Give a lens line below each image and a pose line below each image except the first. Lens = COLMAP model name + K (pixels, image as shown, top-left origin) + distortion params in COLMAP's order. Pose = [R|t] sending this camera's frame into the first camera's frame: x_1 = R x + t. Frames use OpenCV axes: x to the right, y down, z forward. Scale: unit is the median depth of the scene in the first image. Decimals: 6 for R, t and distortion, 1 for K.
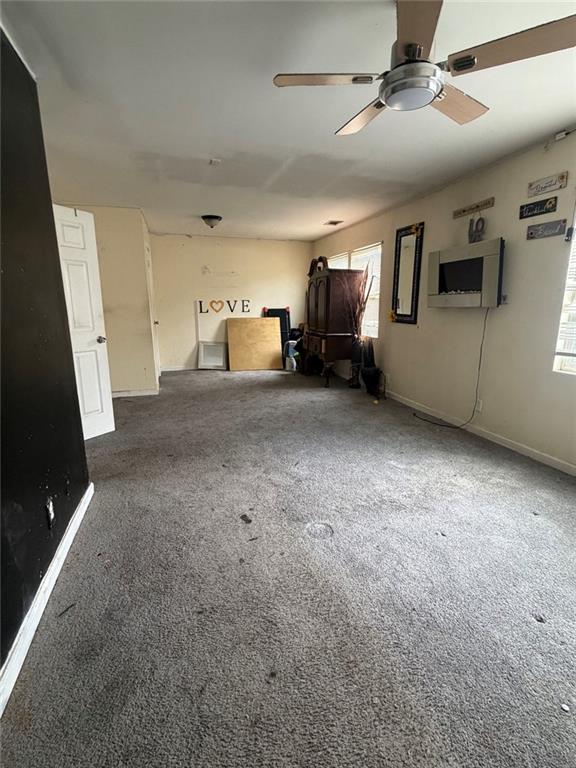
lens RADIAL K [[363.0, 0, 288.0], [0, 363.0, 384.0], [0, 0, 1]] dist [0.000340, 0.000011]
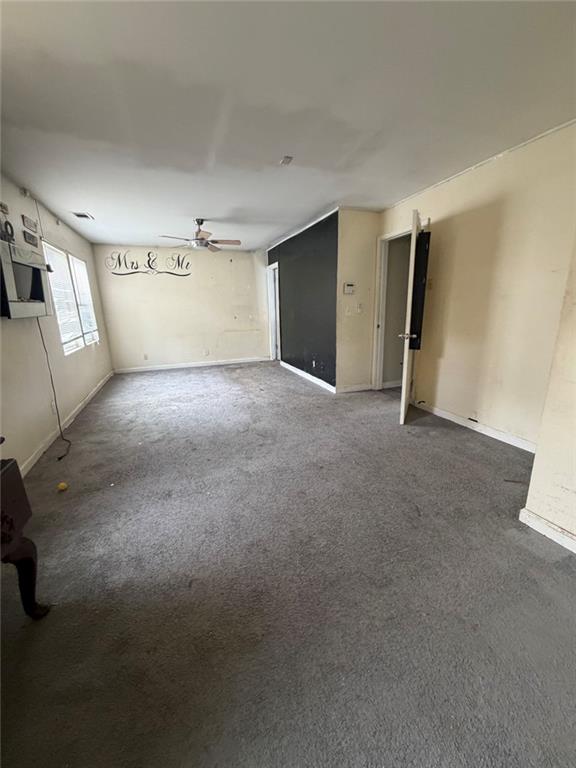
lens RADIAL K [[306.5, 0, 288.0], [0, 306.5, 384.0], [0, 0, 1]] dist [-0.000243, -0.000017]
pose [[-0.997553, 0.047267, -0.051506, -0.137750], [0.018231, 0.887179, 0.461065, -0.460554], [0.067488, 0.458998, -0.885870, 2.044302]]
